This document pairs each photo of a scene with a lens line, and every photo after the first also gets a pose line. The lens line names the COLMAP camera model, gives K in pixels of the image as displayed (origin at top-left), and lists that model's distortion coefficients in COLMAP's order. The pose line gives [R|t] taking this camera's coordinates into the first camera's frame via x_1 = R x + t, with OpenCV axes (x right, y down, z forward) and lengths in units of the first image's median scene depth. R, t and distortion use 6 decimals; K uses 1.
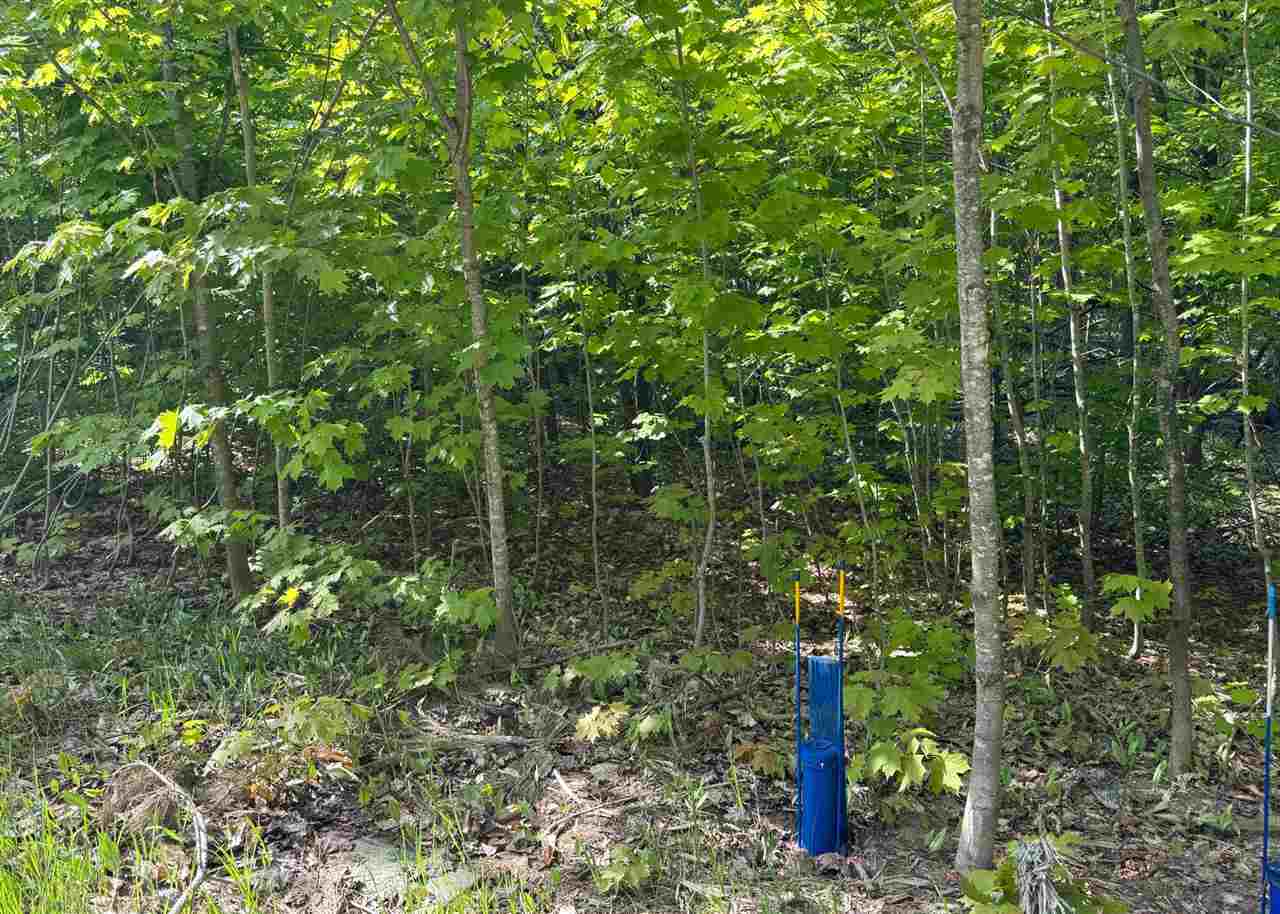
lens RADIAL K [[1590.4, 0, 640.0], [0, 1590.4, 457.0], [0, 0, 1]] dist [-0.010488, -0.012205]
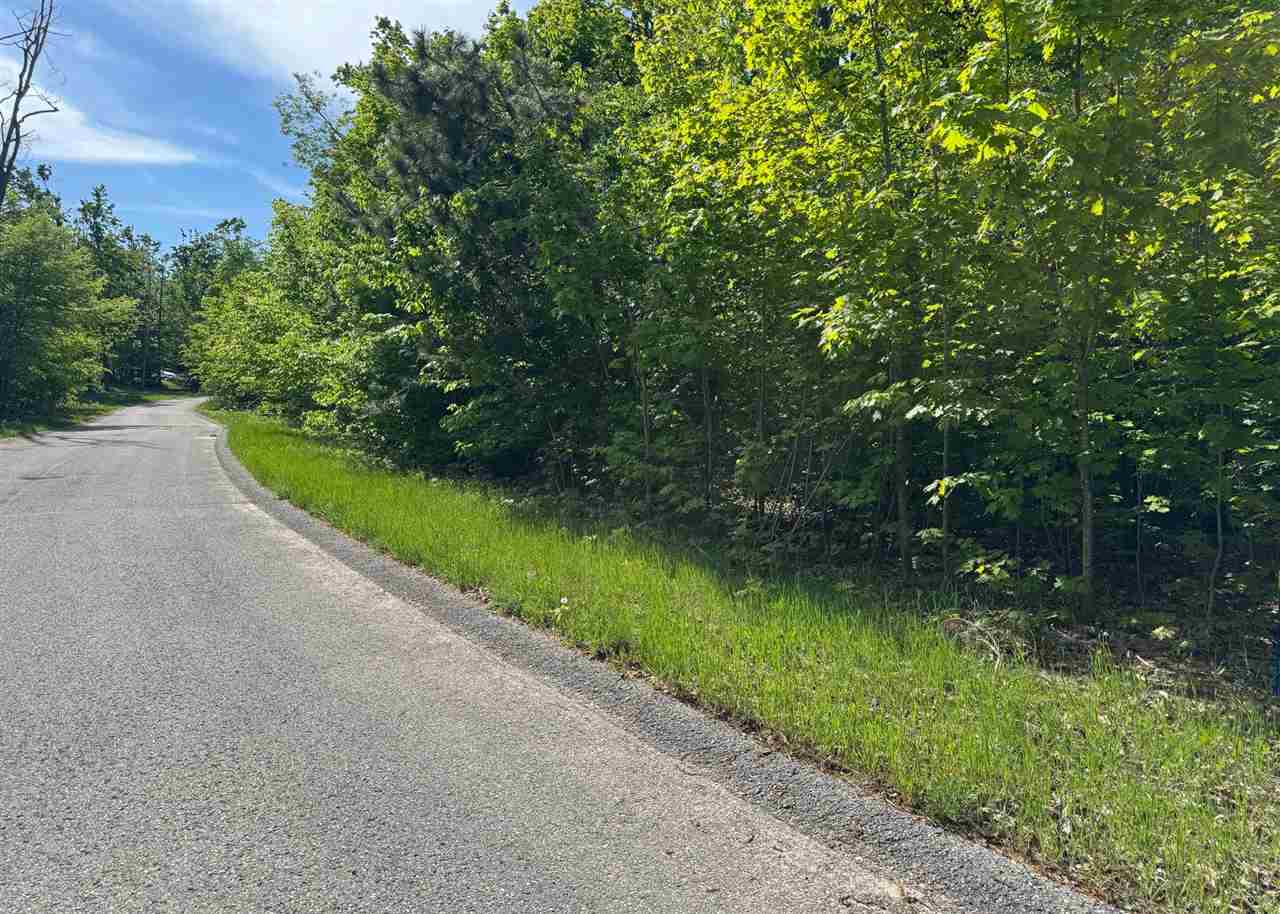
lens RADIAL K [[855.5, 0, 640.0], [0, 855.5, 457.0], [0, 0, 1]] dist [0.000910, -0.034231]
pose [[0.856950, 0.033218, -0.514328, -0.027761], [-0.062588, 0.997243, -0.039876, 0.011681], [0.511585, 0.066362, 0.856666, -0.202956]]
